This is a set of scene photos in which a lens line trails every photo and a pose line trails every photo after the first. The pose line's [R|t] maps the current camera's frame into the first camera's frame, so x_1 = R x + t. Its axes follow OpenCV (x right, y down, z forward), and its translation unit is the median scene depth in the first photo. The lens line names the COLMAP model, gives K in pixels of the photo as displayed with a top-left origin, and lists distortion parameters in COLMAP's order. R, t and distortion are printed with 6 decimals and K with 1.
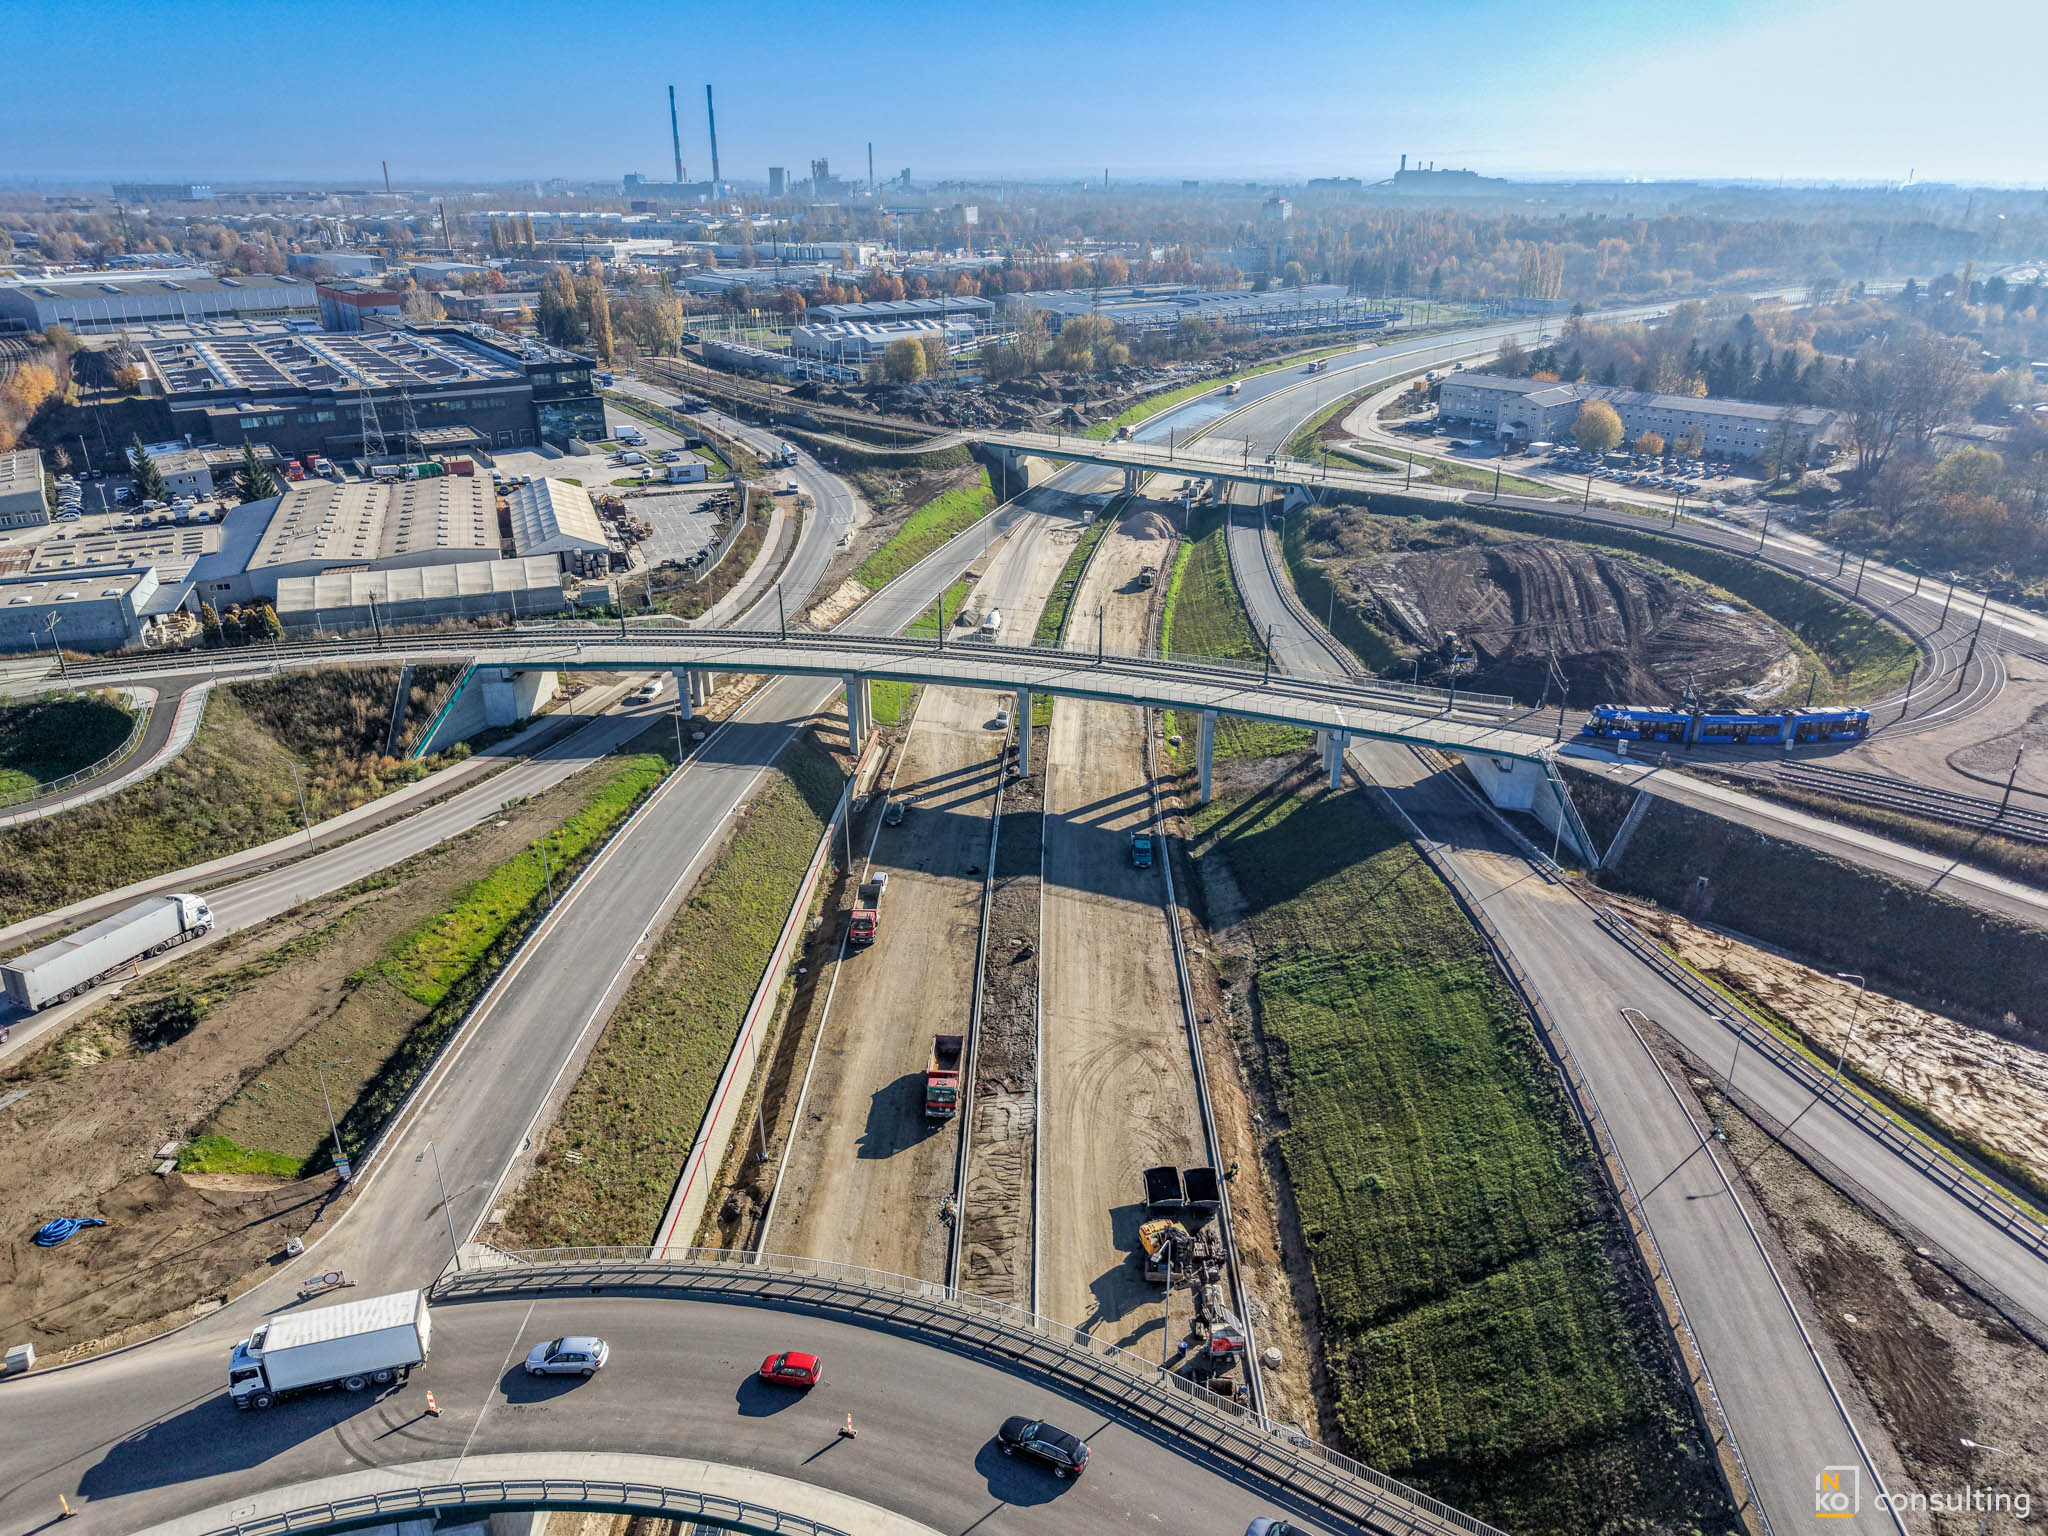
lens RADIAL K [[1386.2, 0, 1024.0], [0, 1386.2, 768.0], [0, 0, 1]] dist [0.011330, -0.005054]
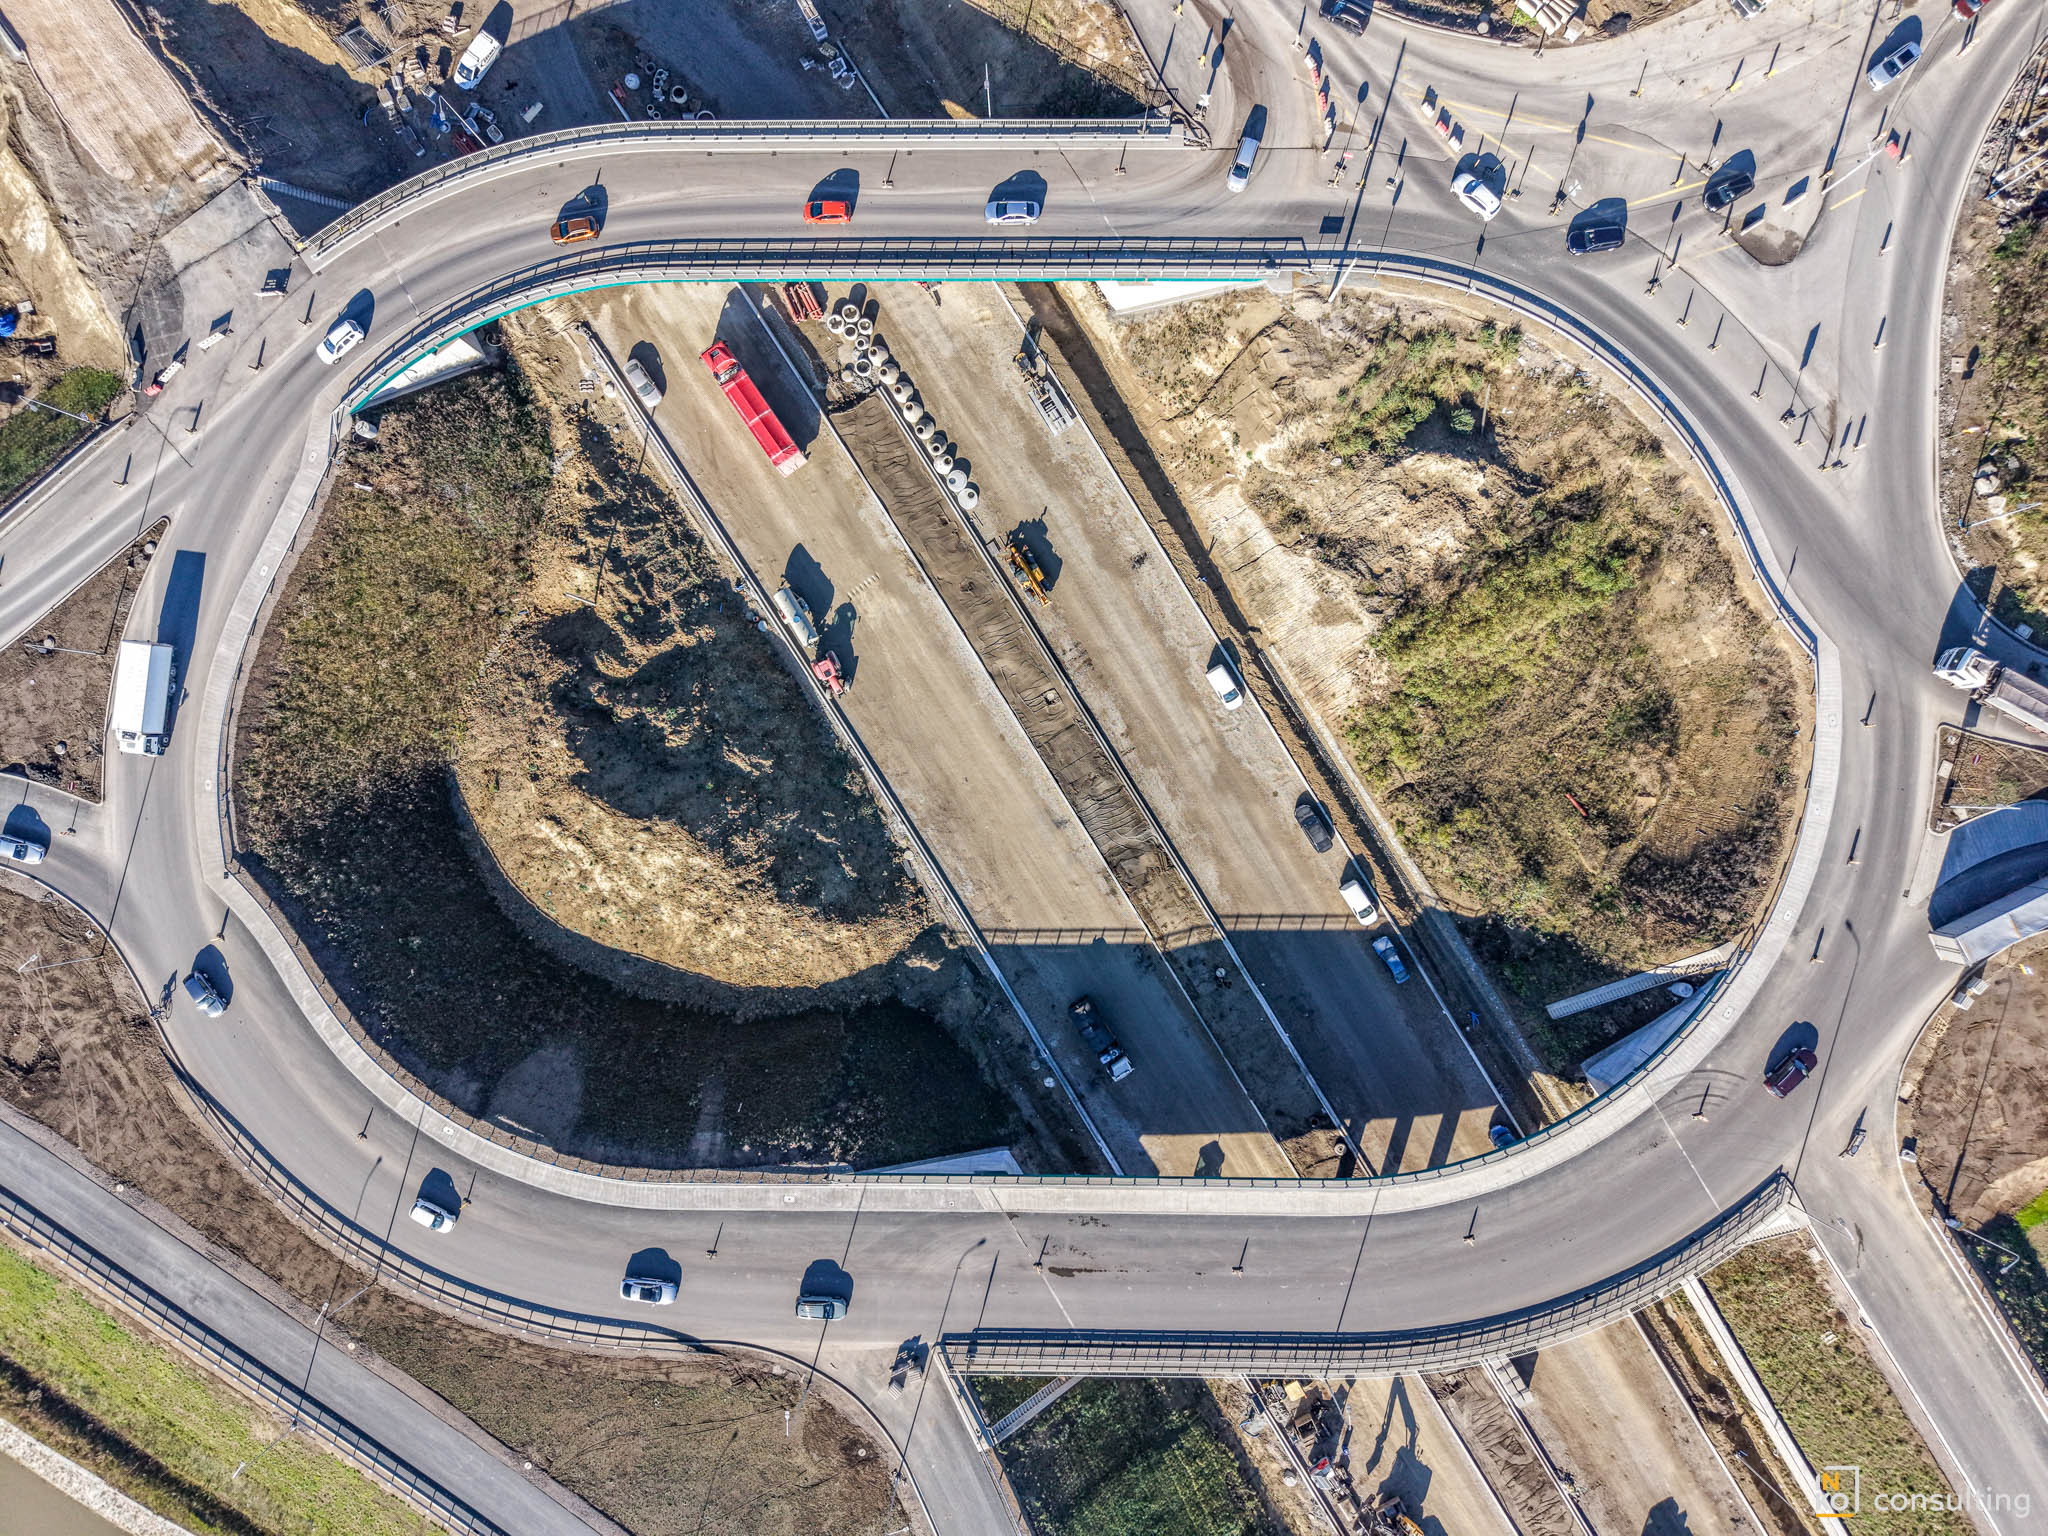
lens RADIAL K [[1386.2, 0, 1024.0], [0, 1386.2, 768.0], [0, 0, 1]] dist [0.011330, -0.005054]
pose [[-0.845269, 0.534093, 0.016301, -0.004737], [-0.191652, -0.331508, 0.923781, -0.592796], [0.498789, 0.777719, 0.382573, -0.254138]]
